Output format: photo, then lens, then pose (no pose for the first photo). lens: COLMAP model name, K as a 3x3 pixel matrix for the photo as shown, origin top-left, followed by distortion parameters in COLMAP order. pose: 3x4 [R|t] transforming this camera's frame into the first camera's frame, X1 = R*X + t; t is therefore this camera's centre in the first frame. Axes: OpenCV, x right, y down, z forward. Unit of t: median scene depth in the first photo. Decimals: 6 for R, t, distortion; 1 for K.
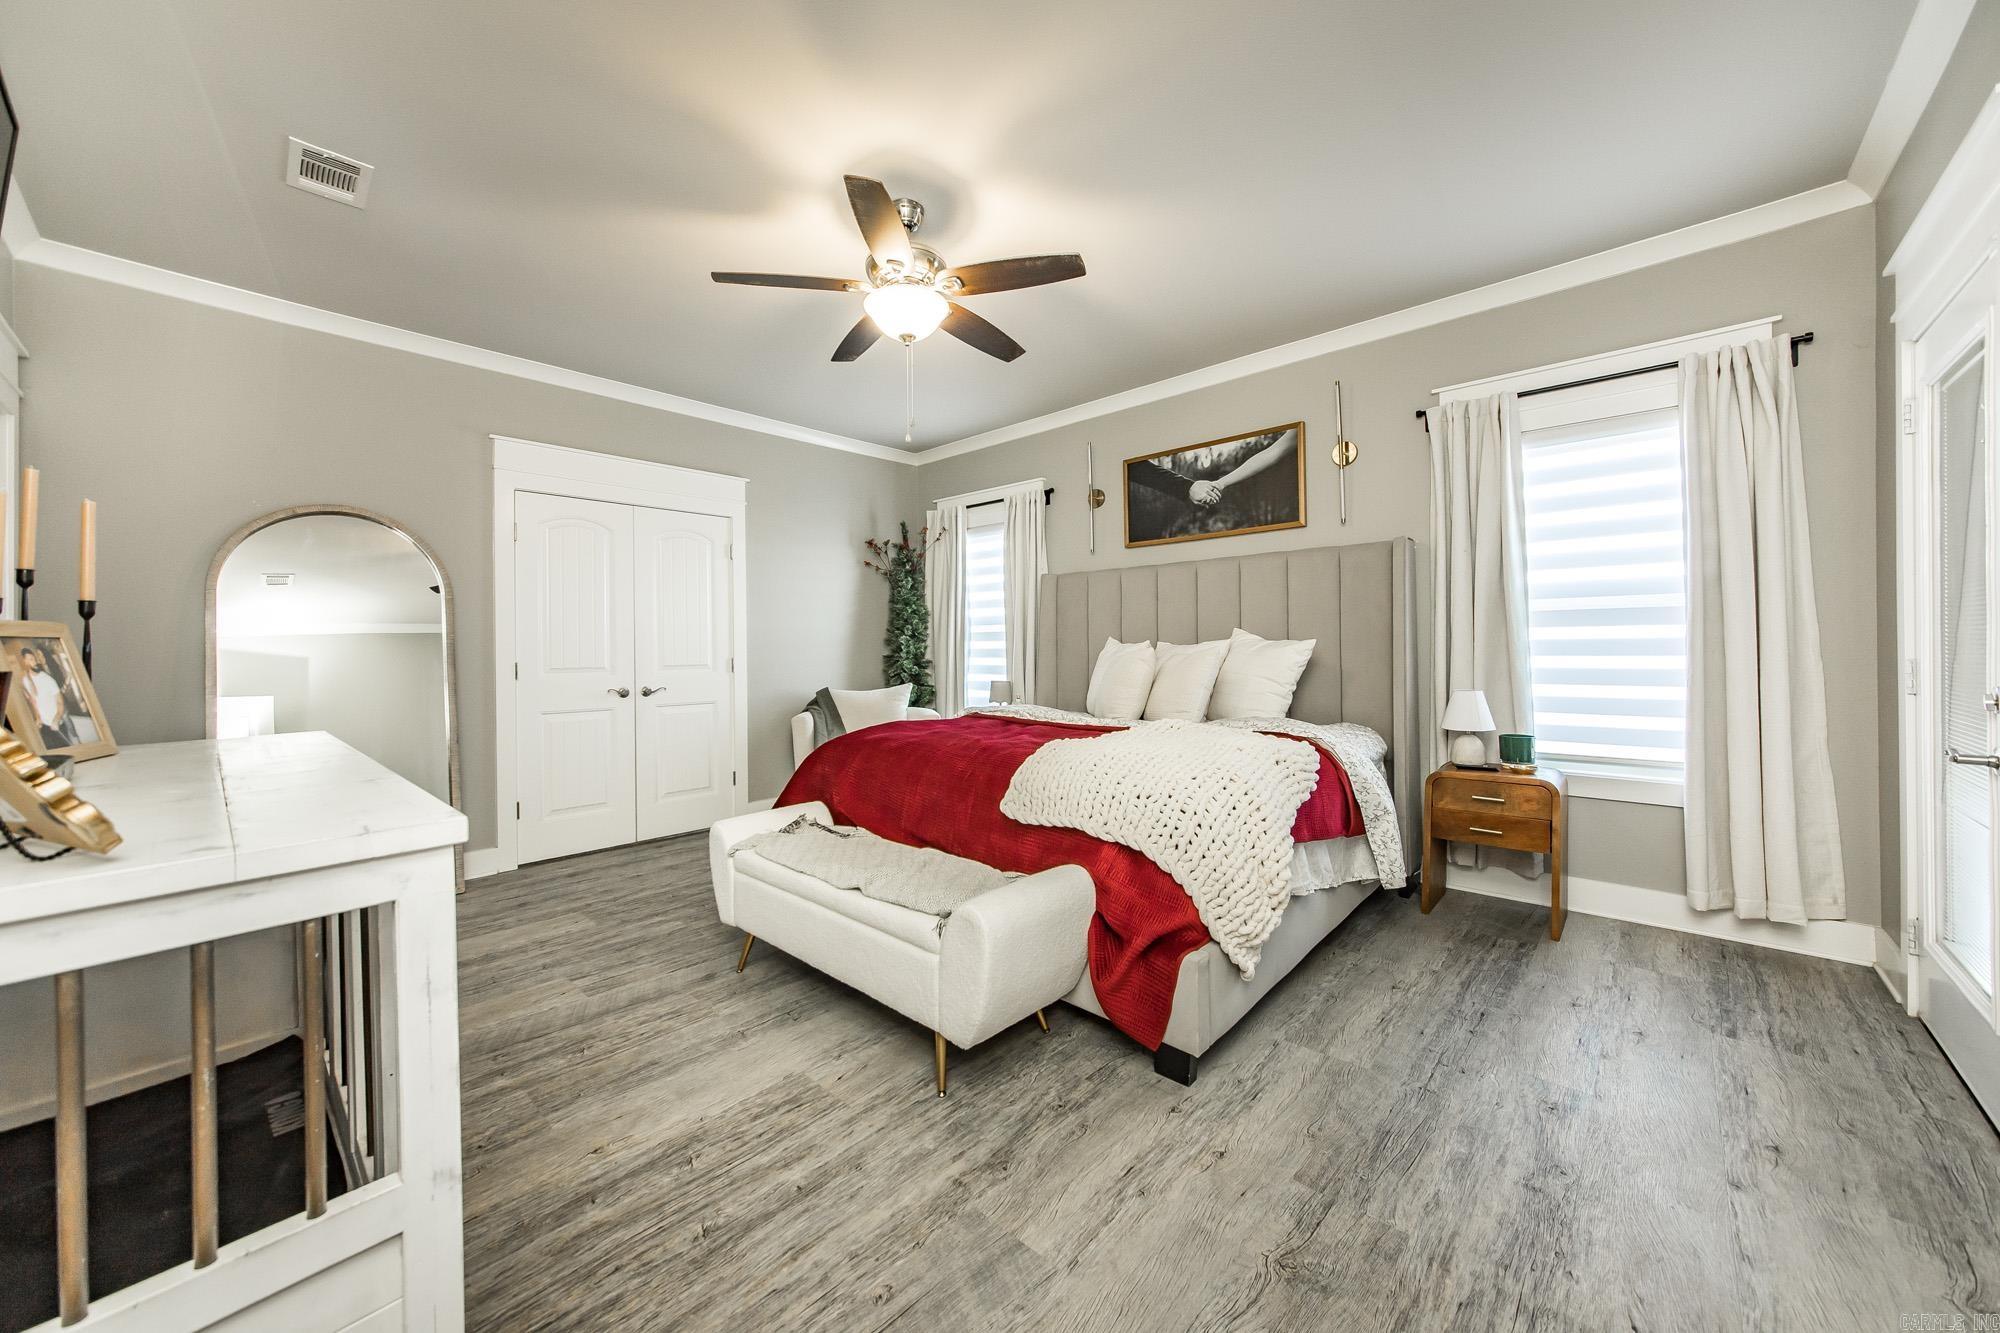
lens RADIAL K [[733.1, 0, 1003.4], [0, 733.1, 653.5], [0, 0, 1]] dist [-0.003983, 0.000129]
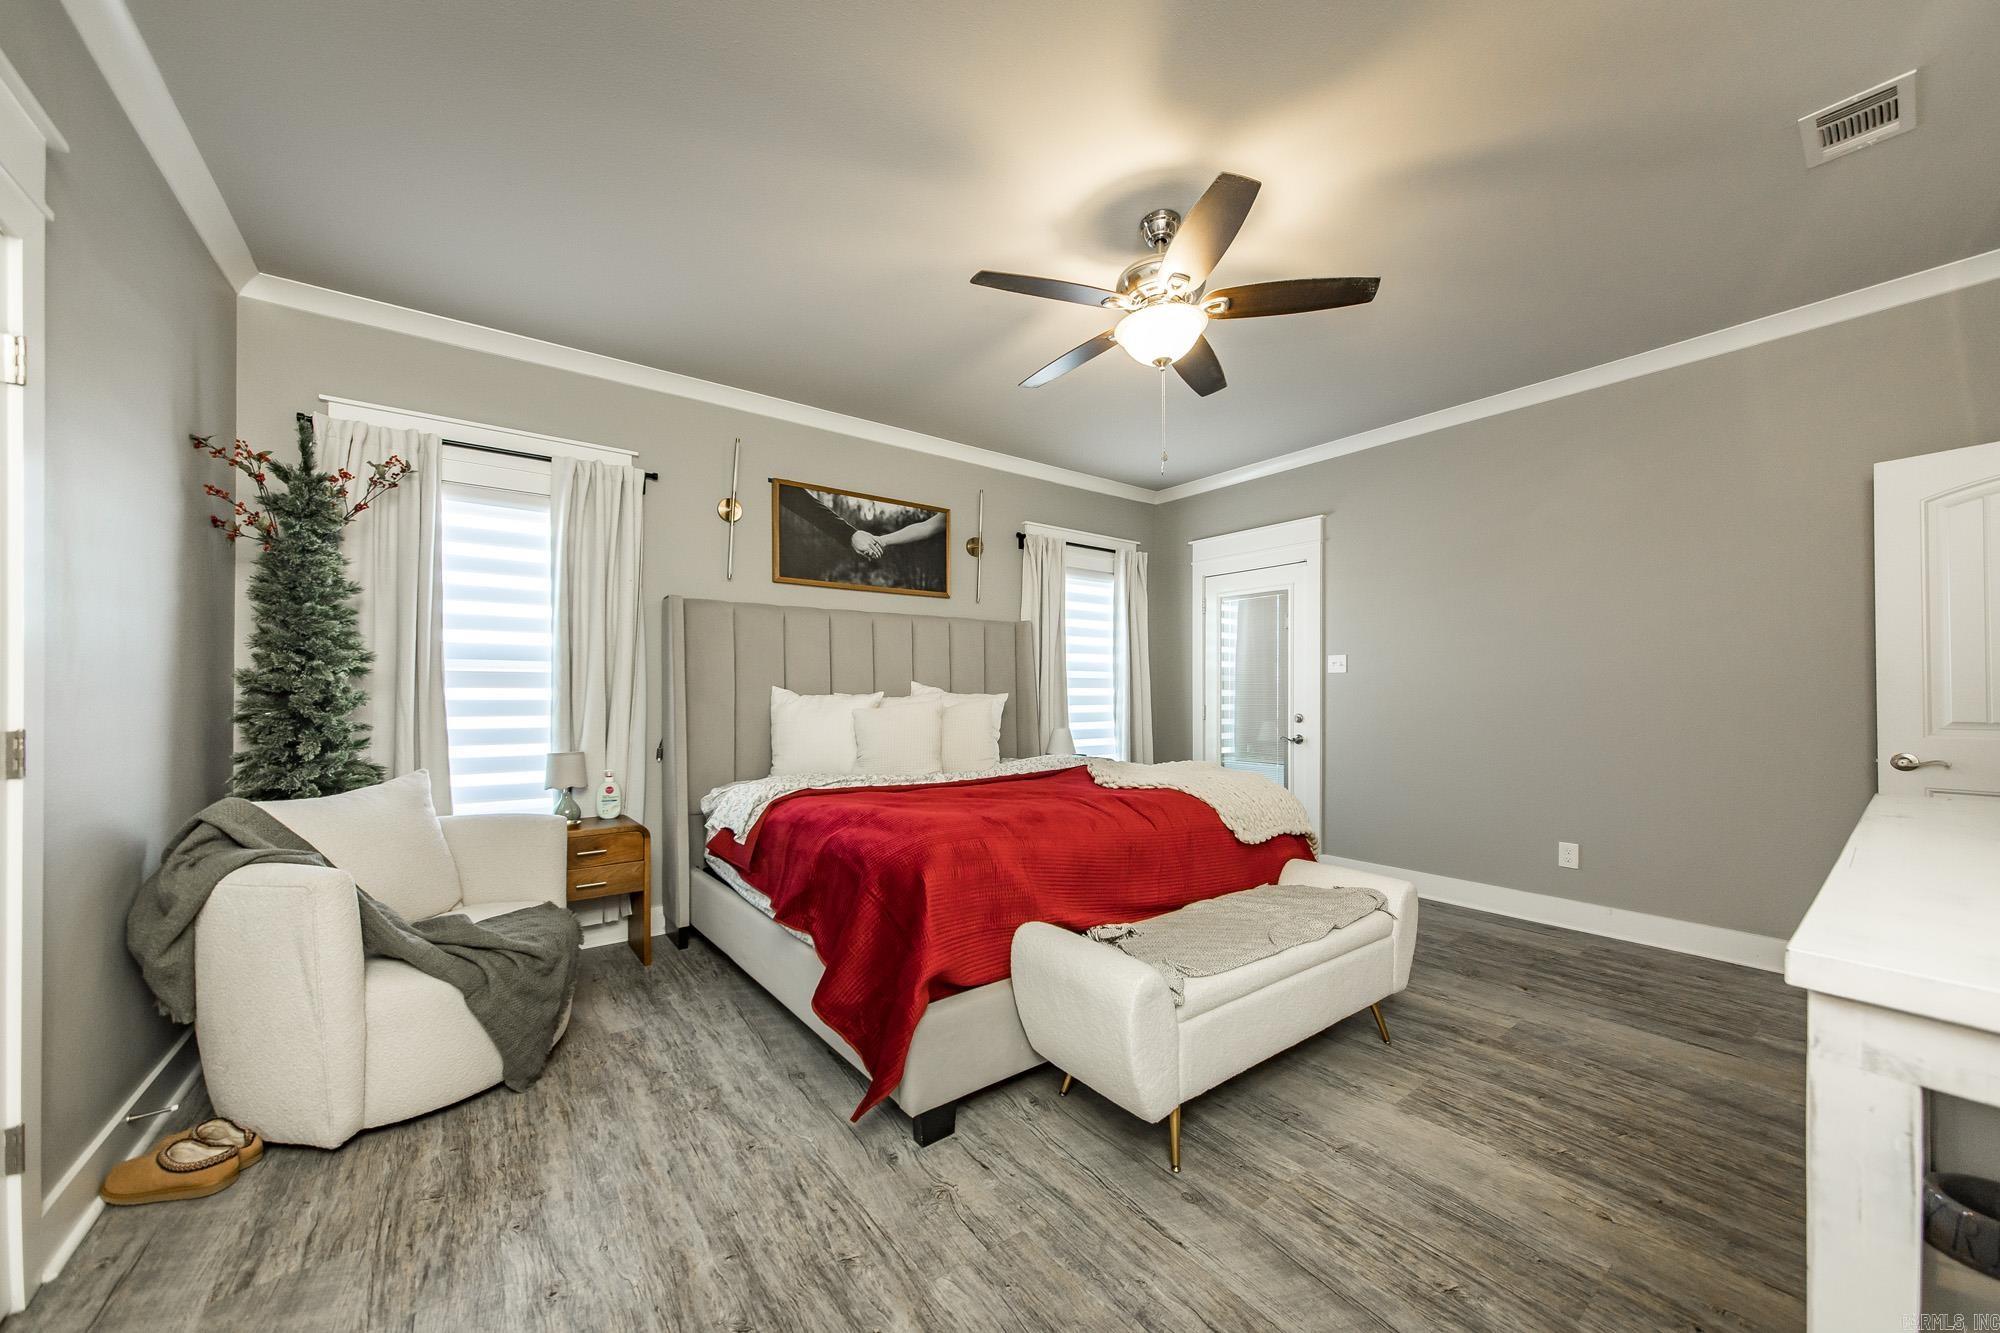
lens RADIAL K [[713.2, 0, 1012.4], [0, 713.2, 699.1], [0, 0, 1]] dist [-0.010108, 0.006871]
pose [[0.175255, 0.004540, 0.984513, -0.682943], [0.005630, 0.999968, -0.005614, -0.002700], [-0.984507, 0.006527, 0.175223, 0.673725]]
